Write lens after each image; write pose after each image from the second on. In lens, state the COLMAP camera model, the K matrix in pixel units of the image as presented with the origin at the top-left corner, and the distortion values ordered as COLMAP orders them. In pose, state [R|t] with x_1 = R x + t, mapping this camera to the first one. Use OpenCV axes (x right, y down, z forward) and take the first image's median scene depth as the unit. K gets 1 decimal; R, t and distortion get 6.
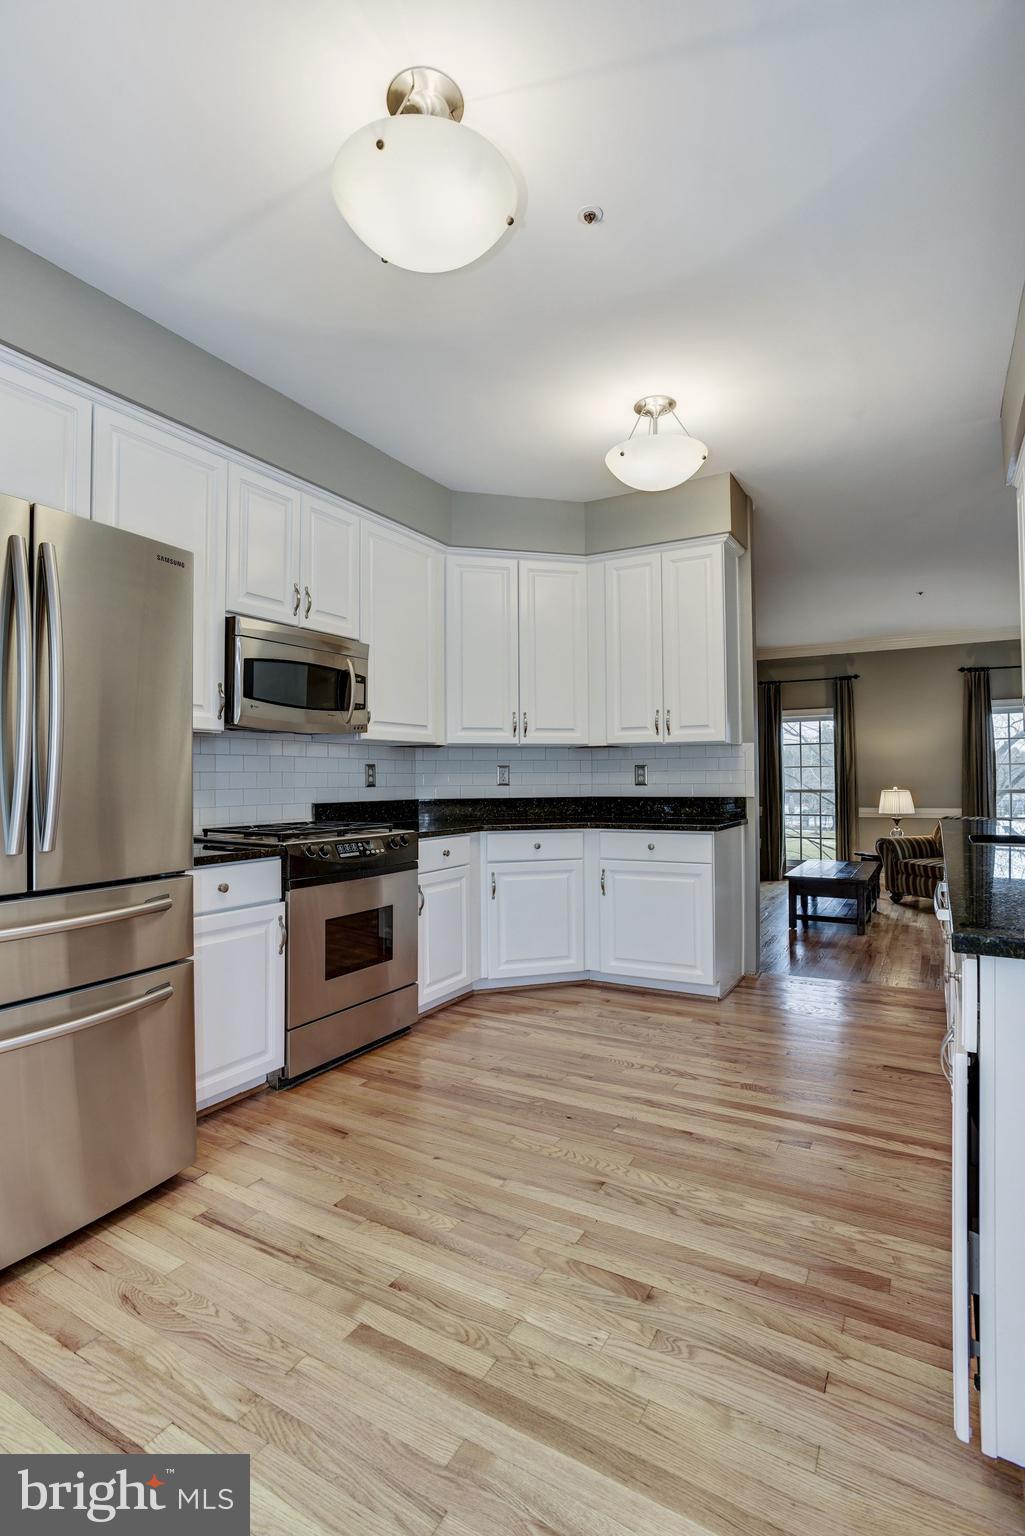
lens RADIAL K [[770.9, 0, 524.8], [0, 770.9, 766.6], [0, 0, 1]] dist [-0.049830, 0.018648]
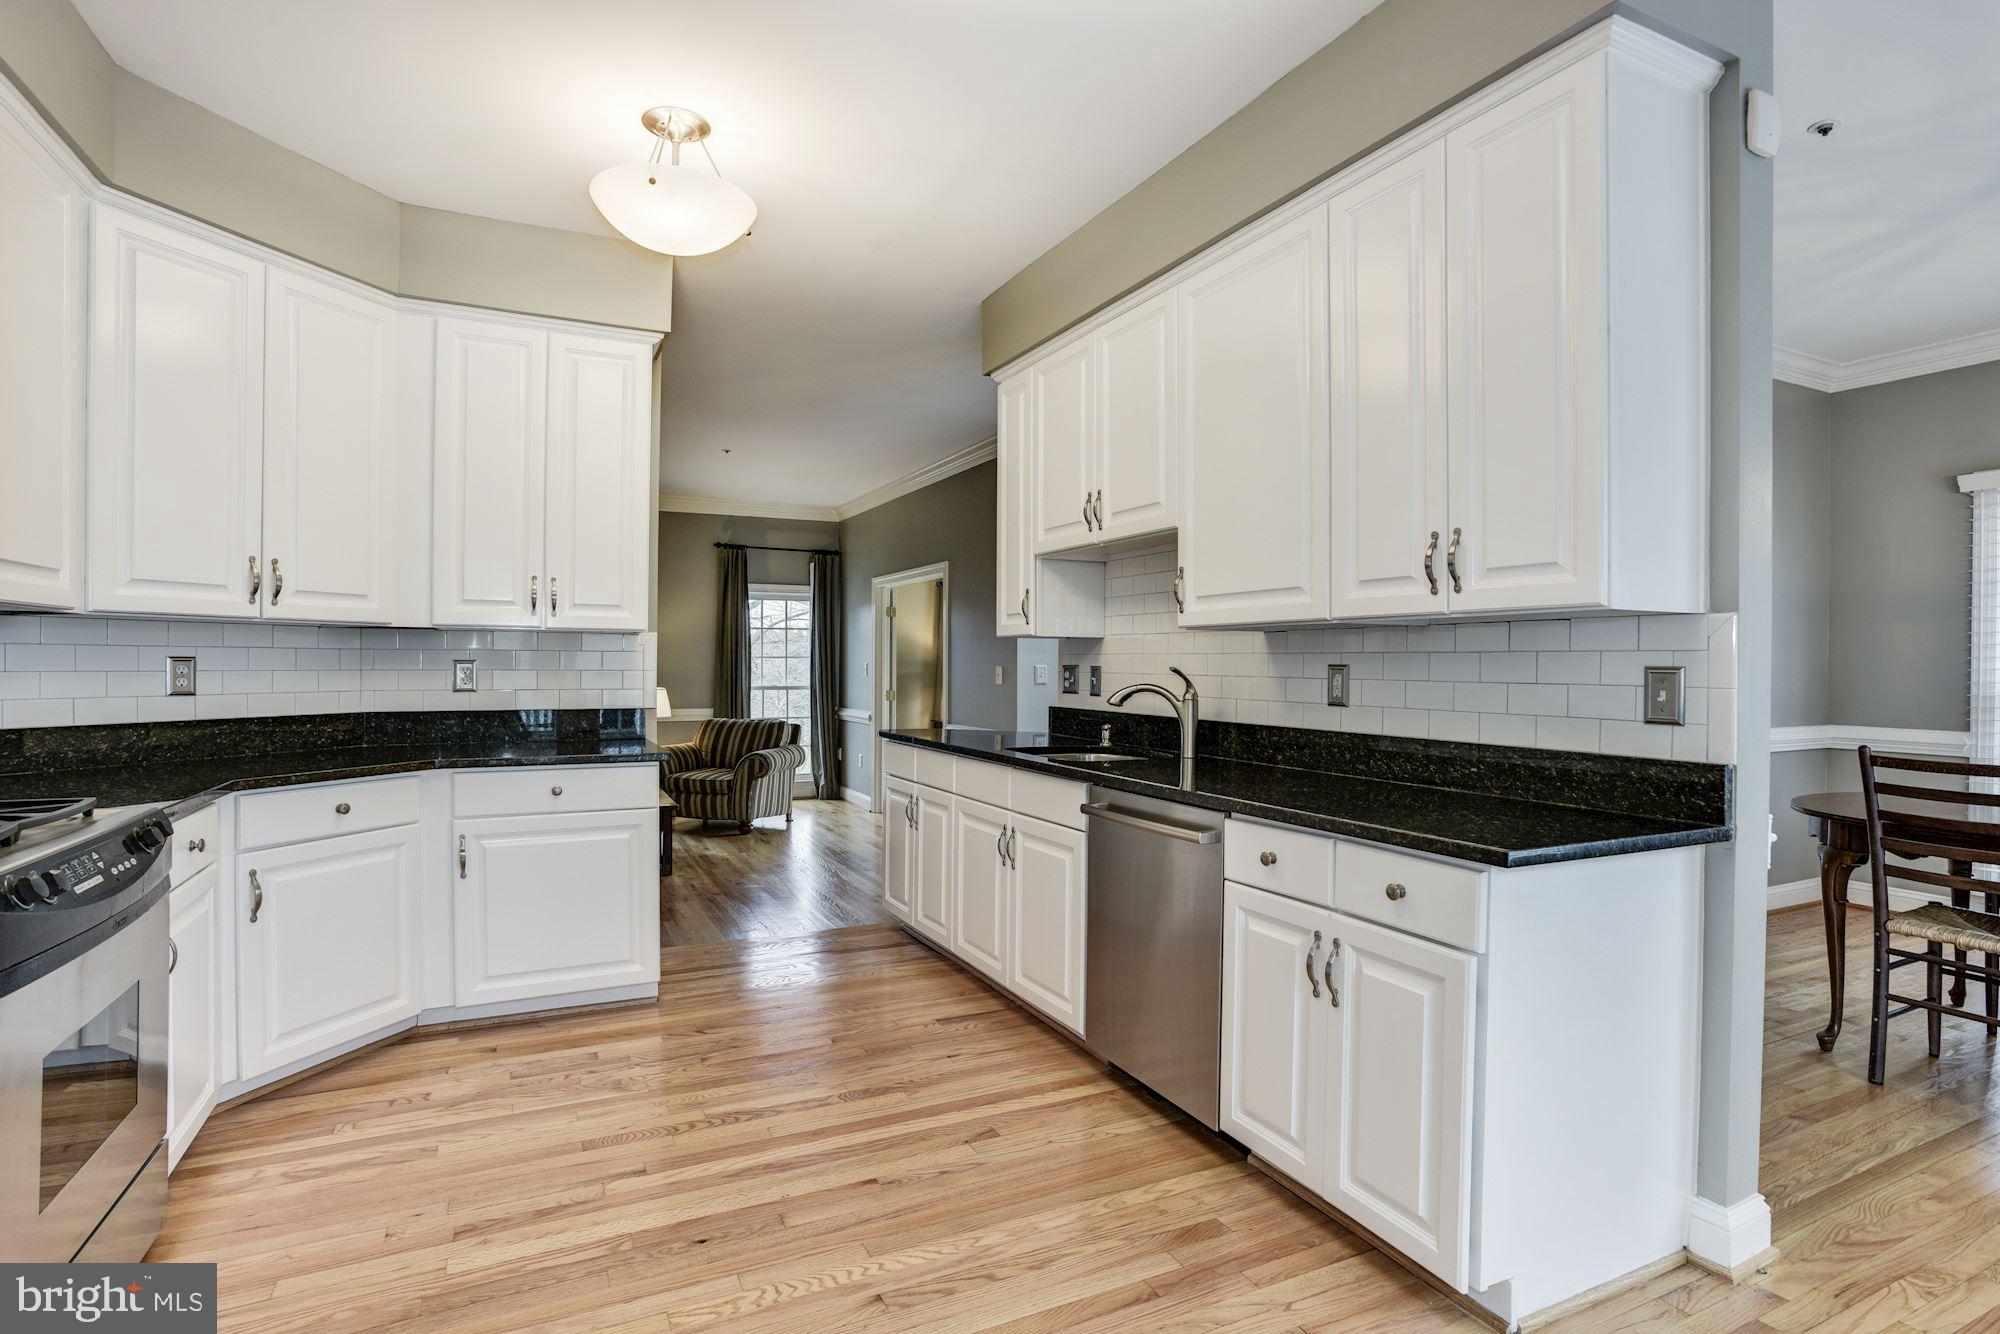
lens RADIAL K [[1003.8, 0, 972.6], [0, 1003.8, 663.0], [0, 0, 1]] dist [-0.049830, 0.018648]
pose [[0.552690, 0.006174, 0.833364, -0.432470], [-0.019729, 0.999789, 0.005677, -0.017395], [-0.833154, -0.019579, 0.552695, 0.334969]]
